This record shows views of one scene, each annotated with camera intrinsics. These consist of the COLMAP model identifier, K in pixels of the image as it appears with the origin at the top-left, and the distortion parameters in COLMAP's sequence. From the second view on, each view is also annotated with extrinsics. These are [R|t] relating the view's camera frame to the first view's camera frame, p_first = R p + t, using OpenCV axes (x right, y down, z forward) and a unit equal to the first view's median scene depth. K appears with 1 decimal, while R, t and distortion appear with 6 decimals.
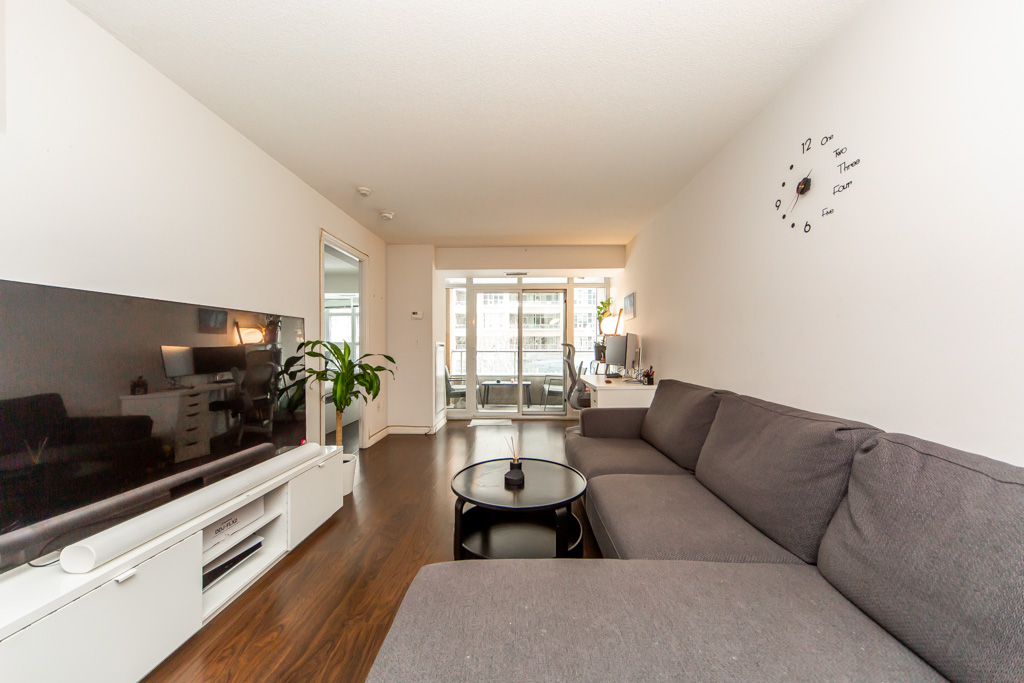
lens RADIAL K [[361.3, 0, 509.3], [0, 361.3, 348.3], [0, 0, 1]] dist [-0.000079, -0.000035]
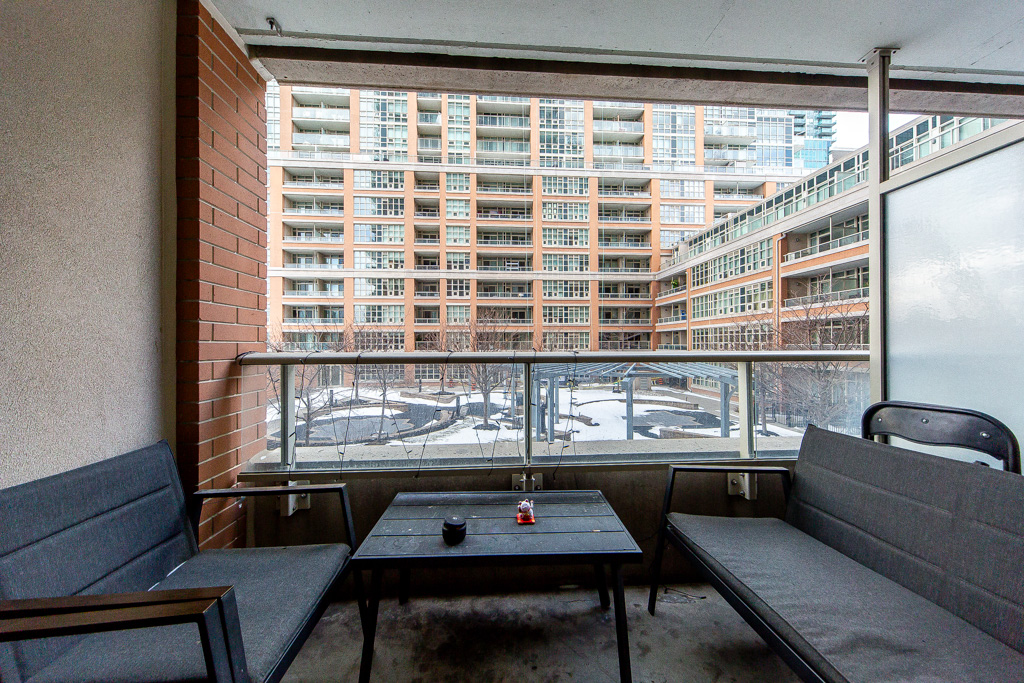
lens RADIAL K [[354.2, 0, 511.4], [0, 354.2, 343.0], [0, 0, 1]] dist [0.000350, -0.000150]
pose [[0.994855, -0.001100, 0.101300, -0.025701], [0.001861, 0.999971, -0.007410, -0.000096], [-0.101289, 0.007561, 0.994828, 1.075134]]
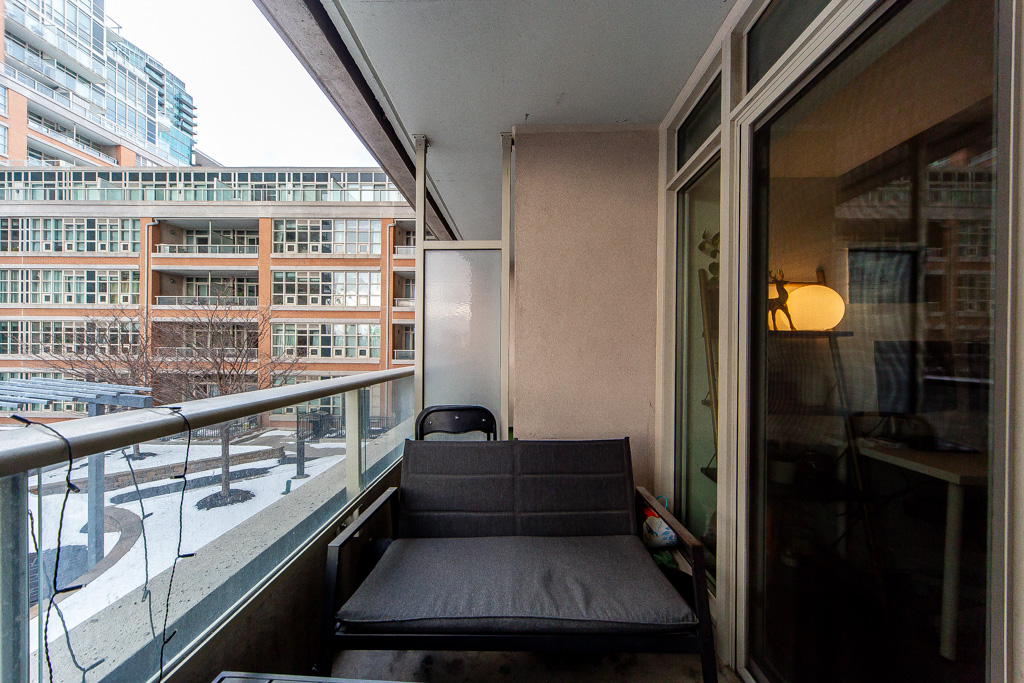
lens RADIAL K [[352.9, 0, 515.1], [0, 352.9, 349.5], [0, 0, 1]] dist [0.000015, -0.000077]
pose [[-0.022922, -0.001103, 0.999737, -0.101217], [-0.008548, 0.999963, 0.000907, -0.026747], [-0.999701, -0.008525, -0.022930, 1.333939]]
